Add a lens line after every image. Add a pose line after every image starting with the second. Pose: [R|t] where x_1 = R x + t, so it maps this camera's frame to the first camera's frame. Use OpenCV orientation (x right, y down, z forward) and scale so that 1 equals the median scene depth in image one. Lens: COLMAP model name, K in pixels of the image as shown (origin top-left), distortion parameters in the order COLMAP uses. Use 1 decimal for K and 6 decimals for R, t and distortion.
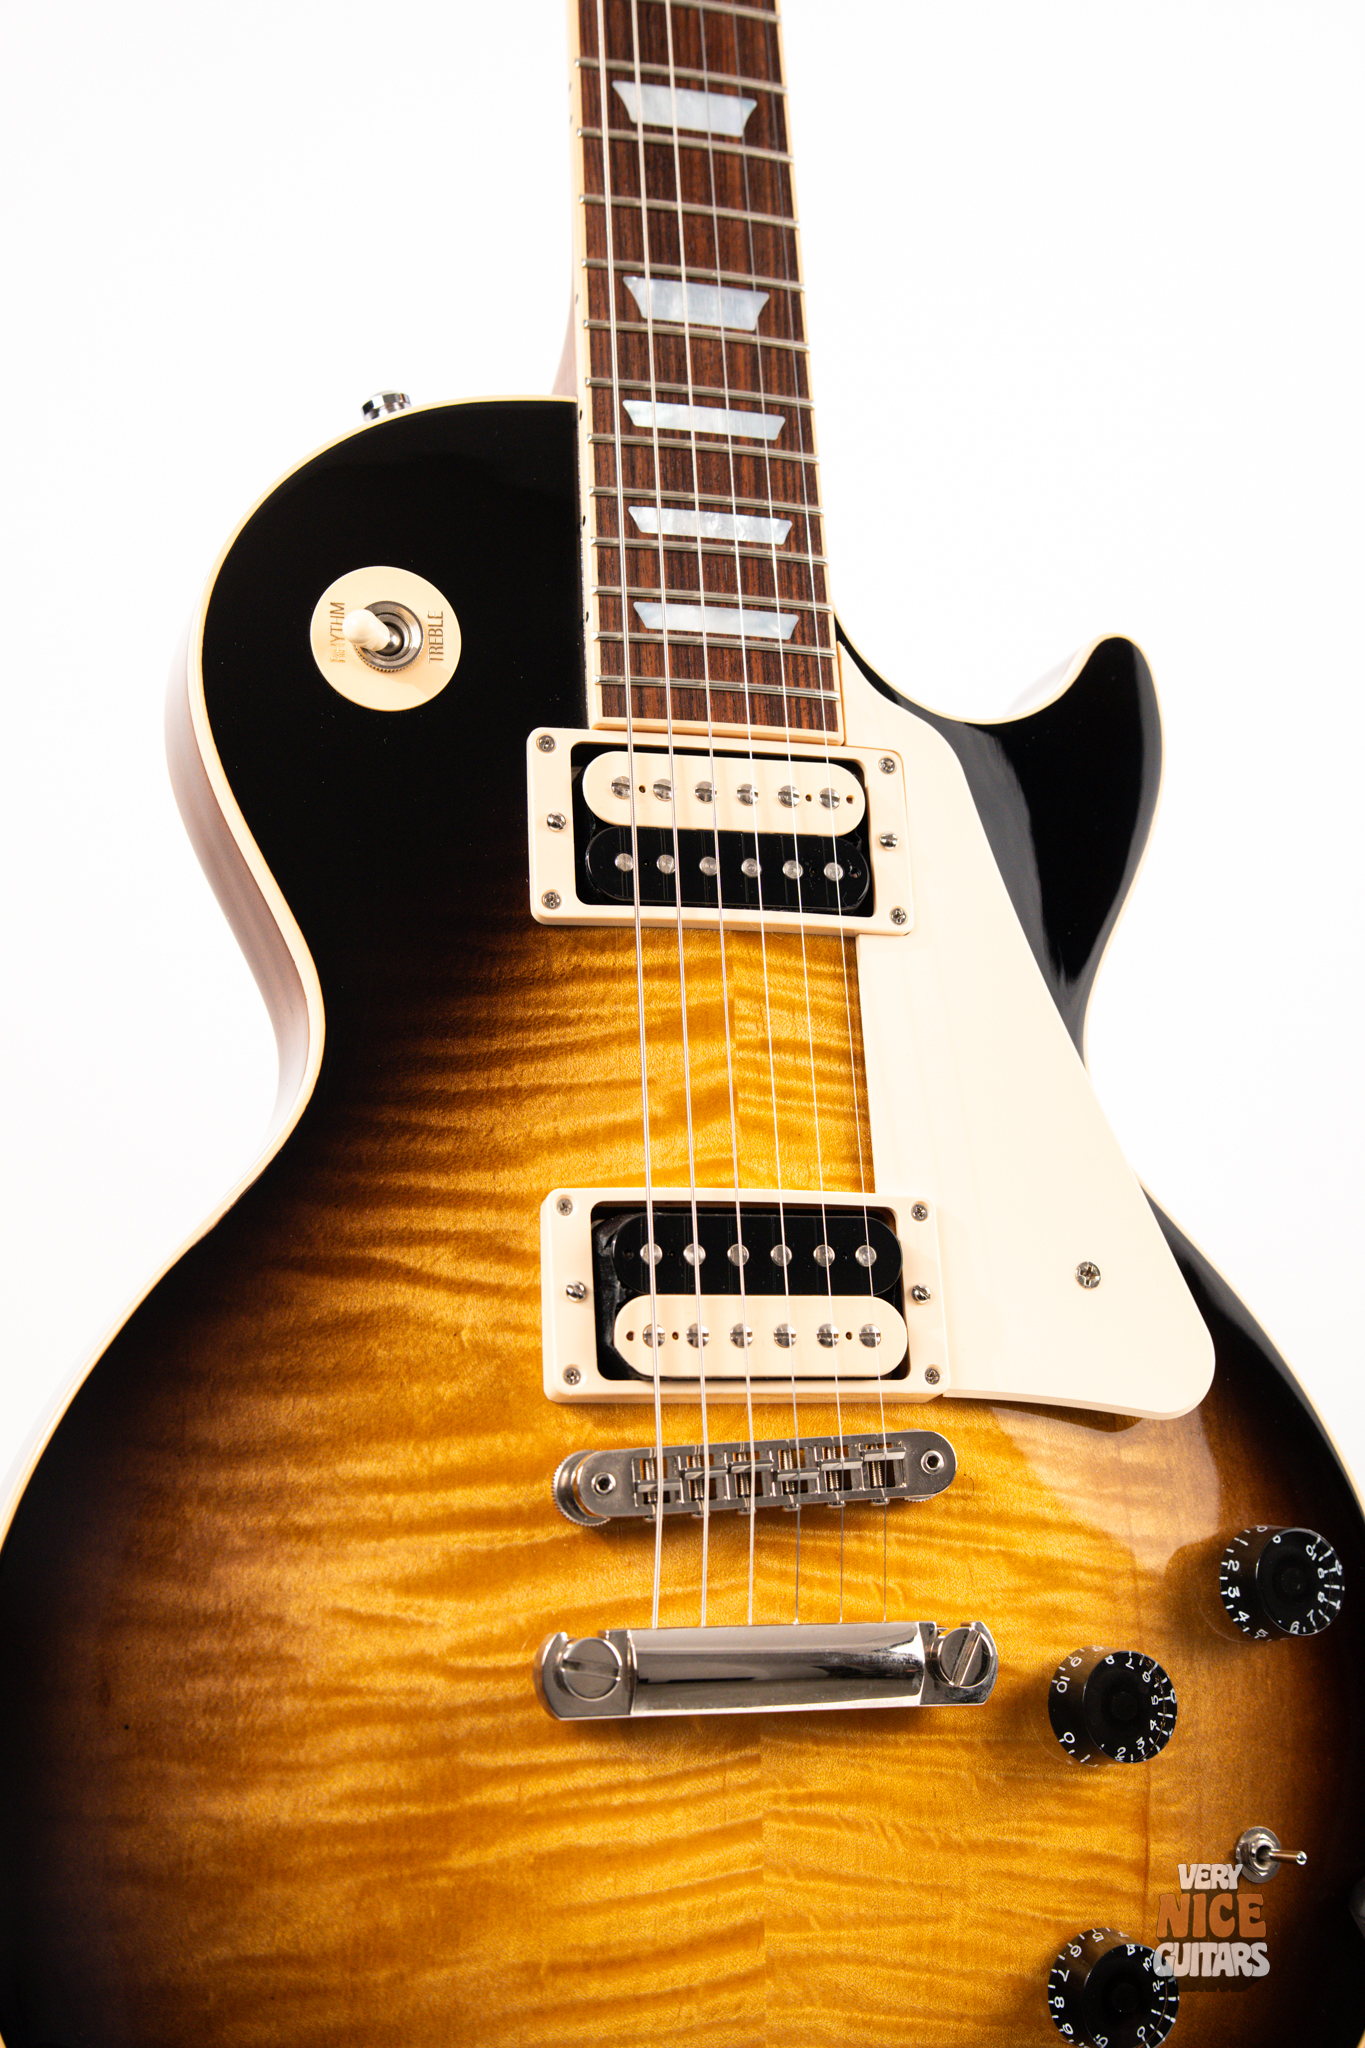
lens RADIAL K [[2941.2, 0, 694.2], [0, 2941.2, 1028.8], [0, 0, 1]] dist [0.046931, 0.000000]
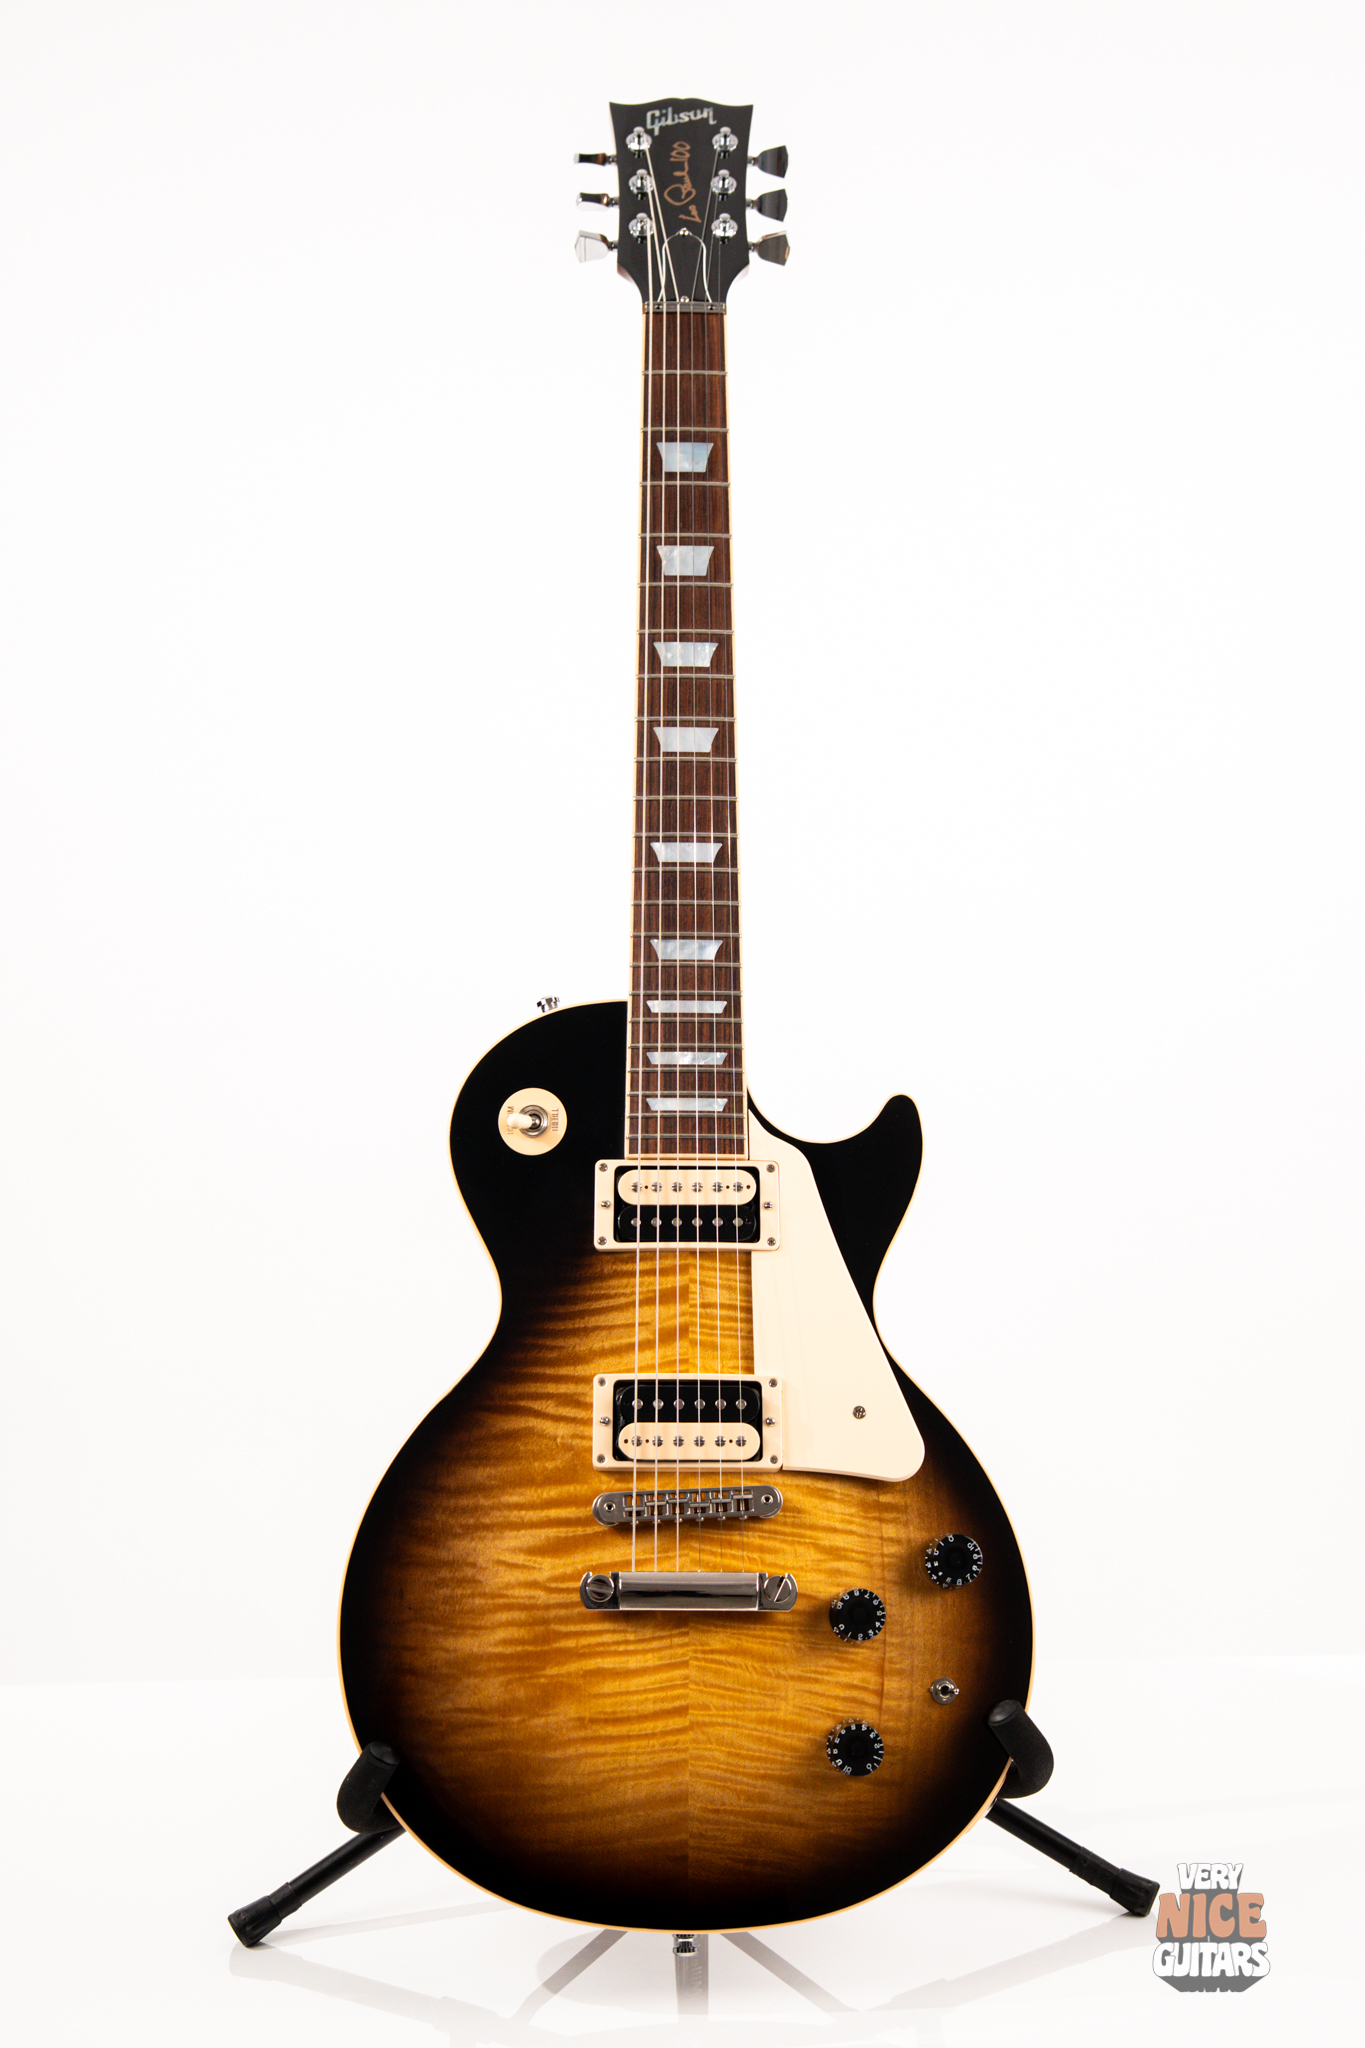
lens RADIAL K [[2941.2, 0, 677.1], [0, 2941.2, 995.8], [0, 0, 1]] dist [0.046931, 0.000000]
pose [[0.959376, -0.037868, -0.279577, 0.641533], [0.027375, 0.998770, -0.041344, -0.137434], [0.280799, 0.032011, 0.959233, -1.125606]]
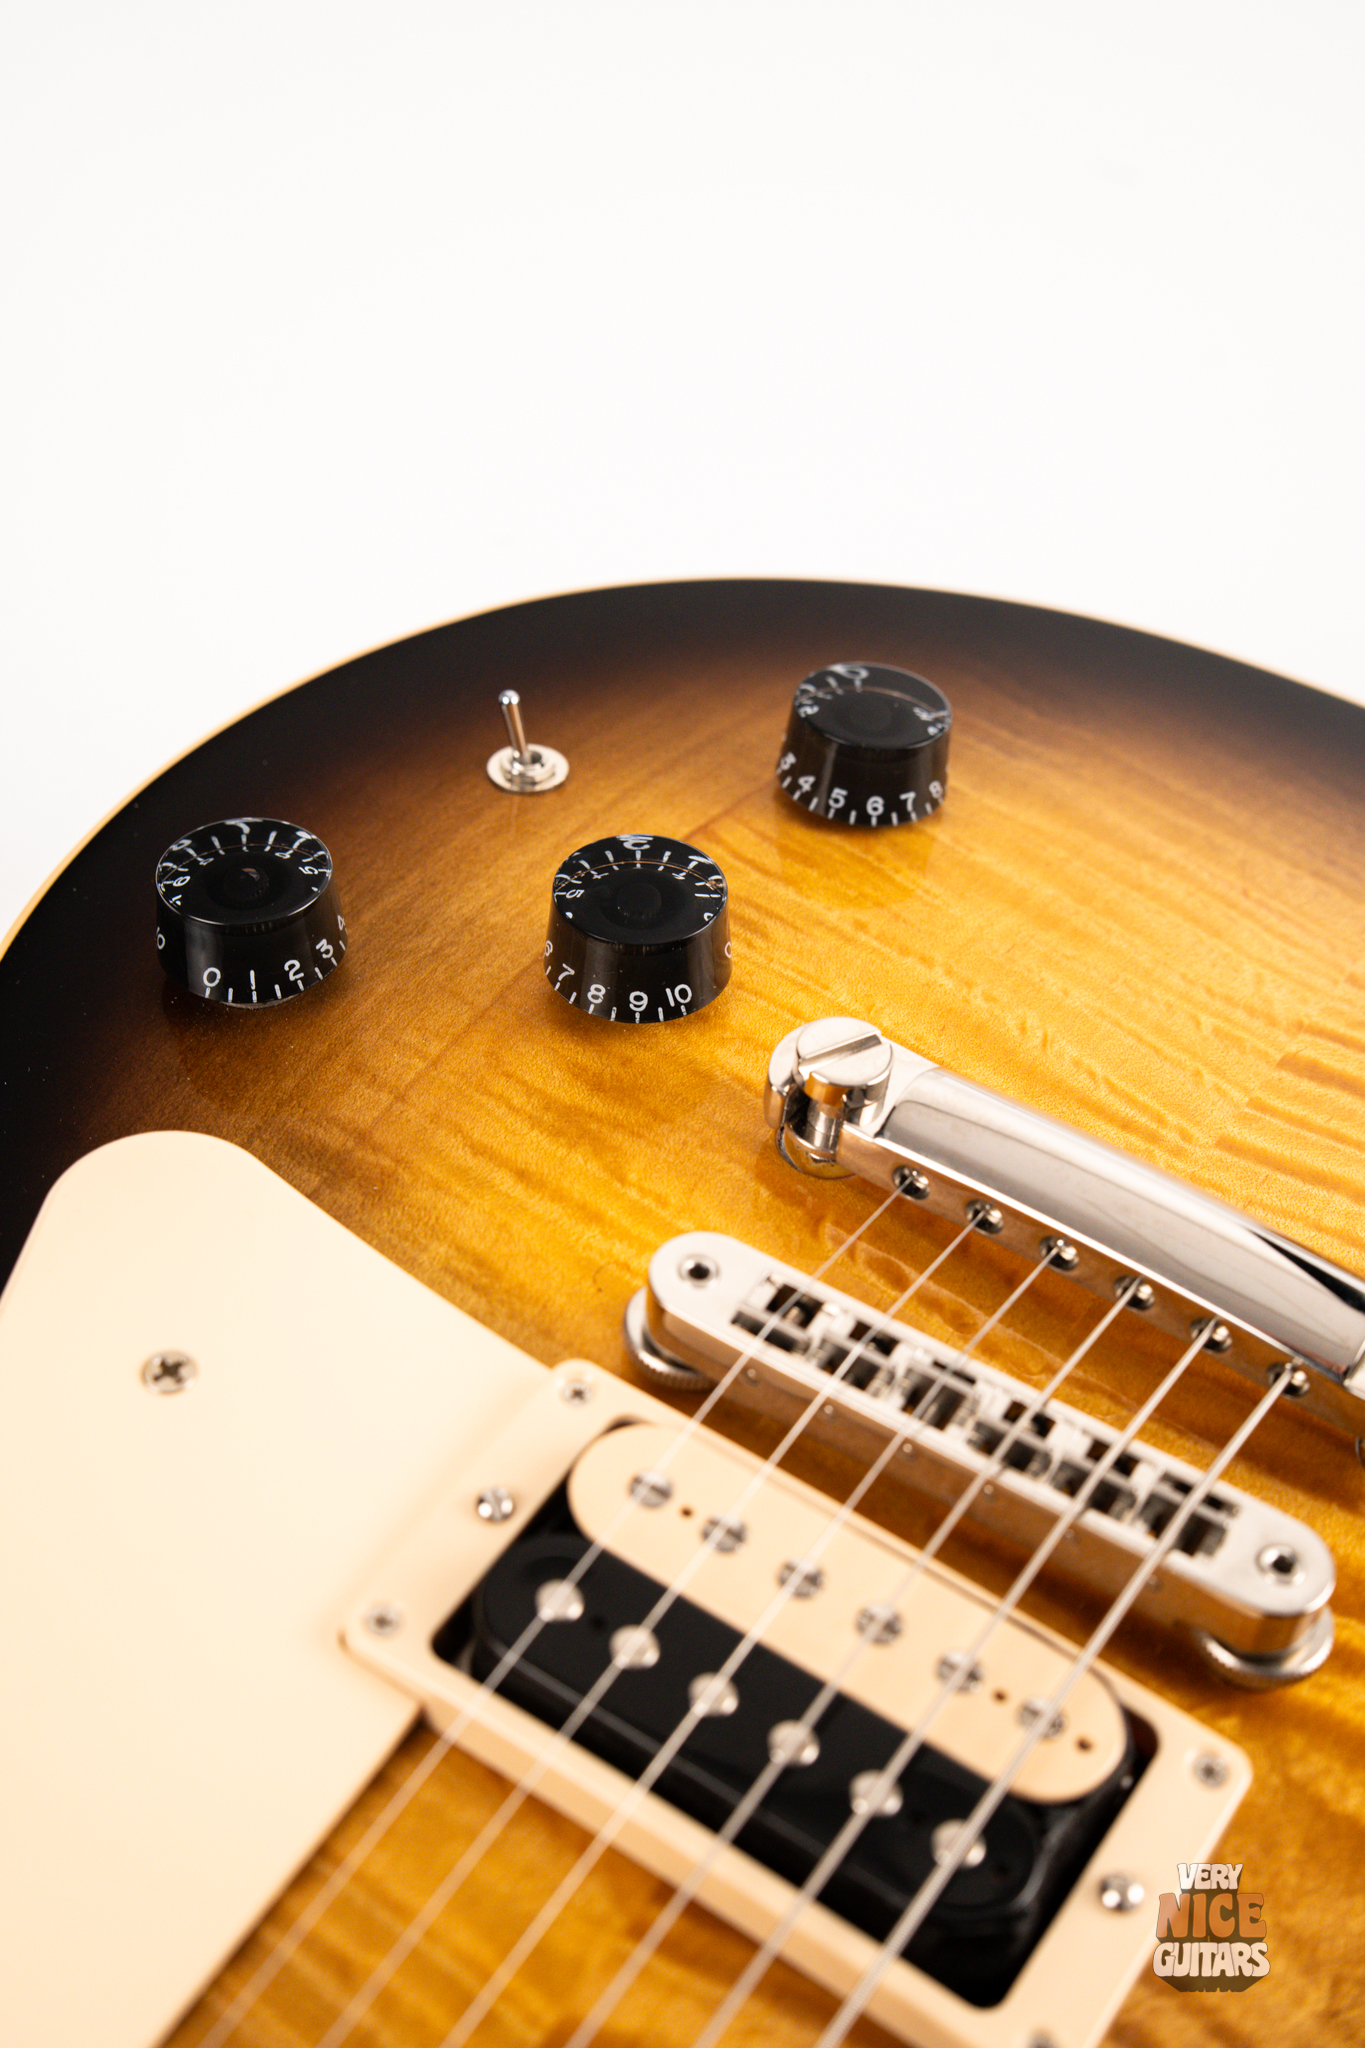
lens RADIAL K [[2941.2, 0, 680.4], [0, 2941.2, 1034.1], [0, 0, 1]] dist [0.046931, 0.000000]
pose [[-0.744041, -0.657518, 0.118630, 0.047882], [0.483572, -0.407434, 0.774697, -0.259827], [-0.461044, 0.633772, 0.621105, 0.633958]]
